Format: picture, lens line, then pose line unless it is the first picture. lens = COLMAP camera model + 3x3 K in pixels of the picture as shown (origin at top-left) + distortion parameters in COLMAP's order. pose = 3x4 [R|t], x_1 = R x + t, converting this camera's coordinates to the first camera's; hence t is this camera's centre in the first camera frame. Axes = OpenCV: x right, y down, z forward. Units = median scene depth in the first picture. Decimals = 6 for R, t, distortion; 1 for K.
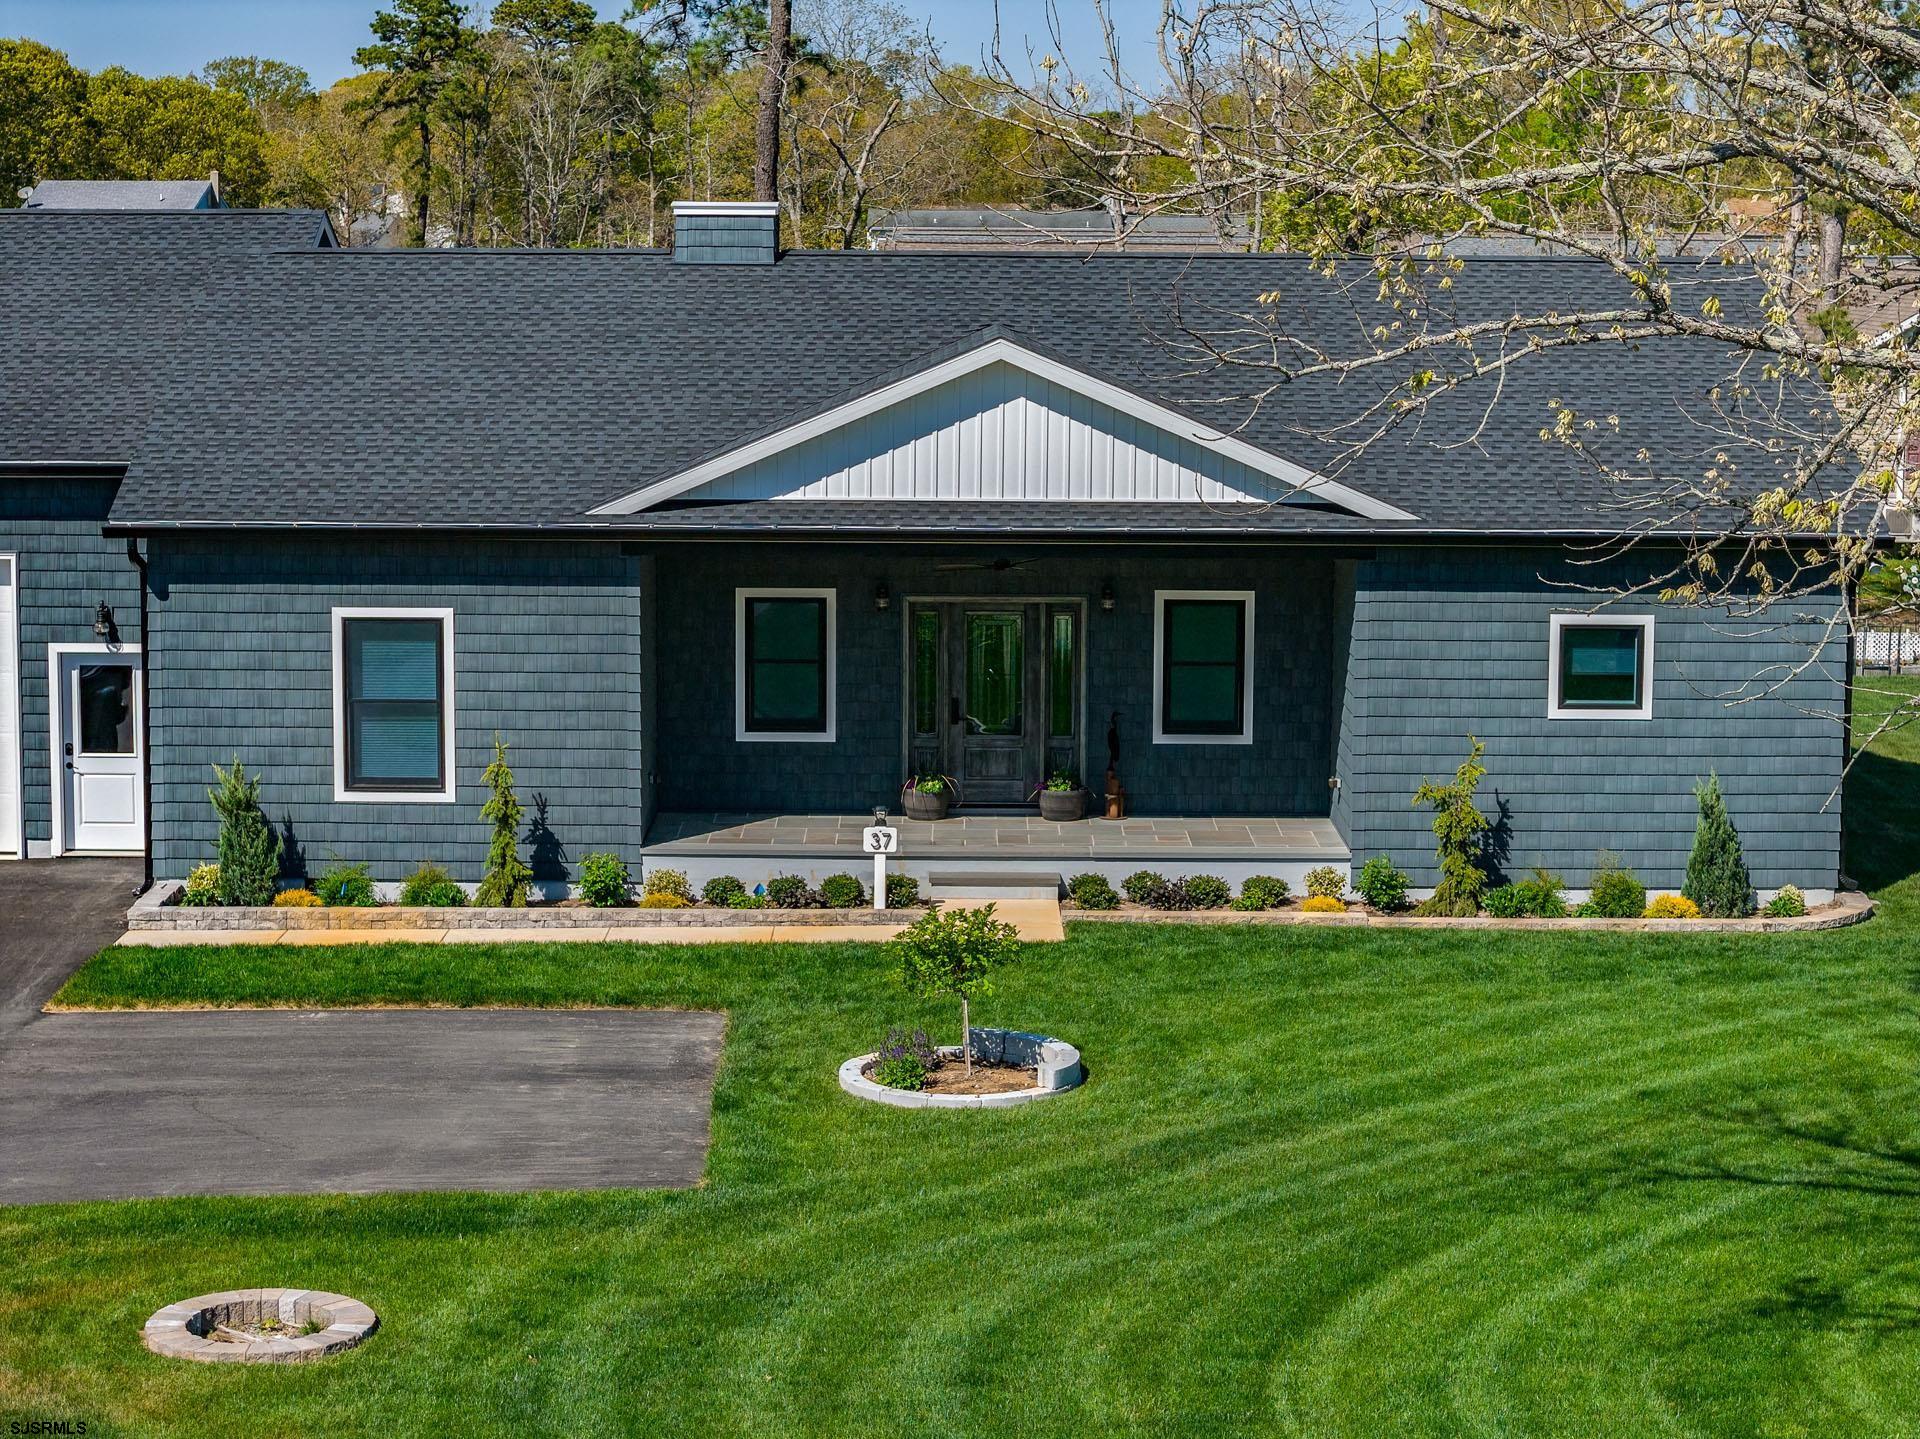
lens RADIAL K [[3848.6, 0, 961.5], [0, 3848.6, 712.2], [0, 0, 1]] dist [-0.135313, 0.000000]
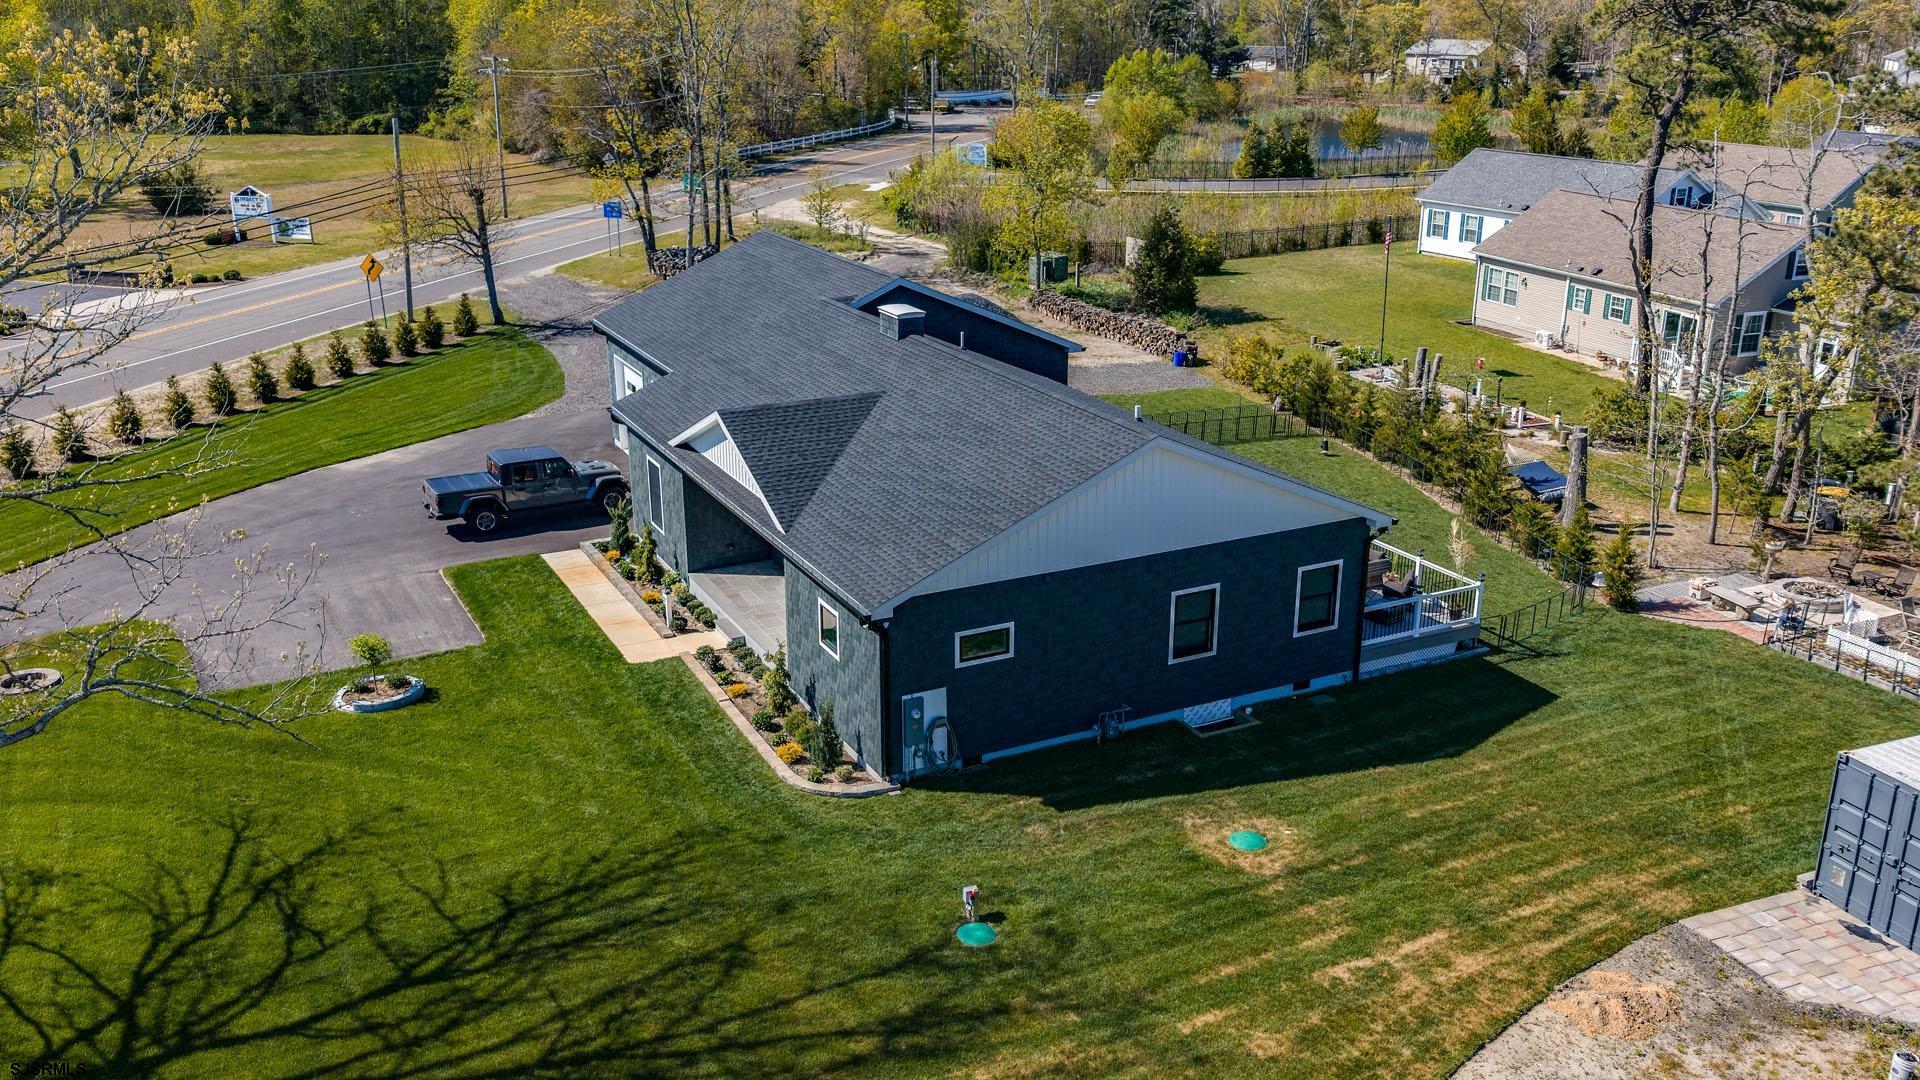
lens RADIAL K [[1586.6, 0, 960.6], [0, 1586.6, 549.0], [0, 0, 1]] dist [0.036979, -0.083333]
pose [[0.452594, 0.285927, -0.844633, 0.897980], [-0.113486, 0.957966, 0.263482, -0.282923], [0.884466, -0.023396, 0.466018, 0.673039]]
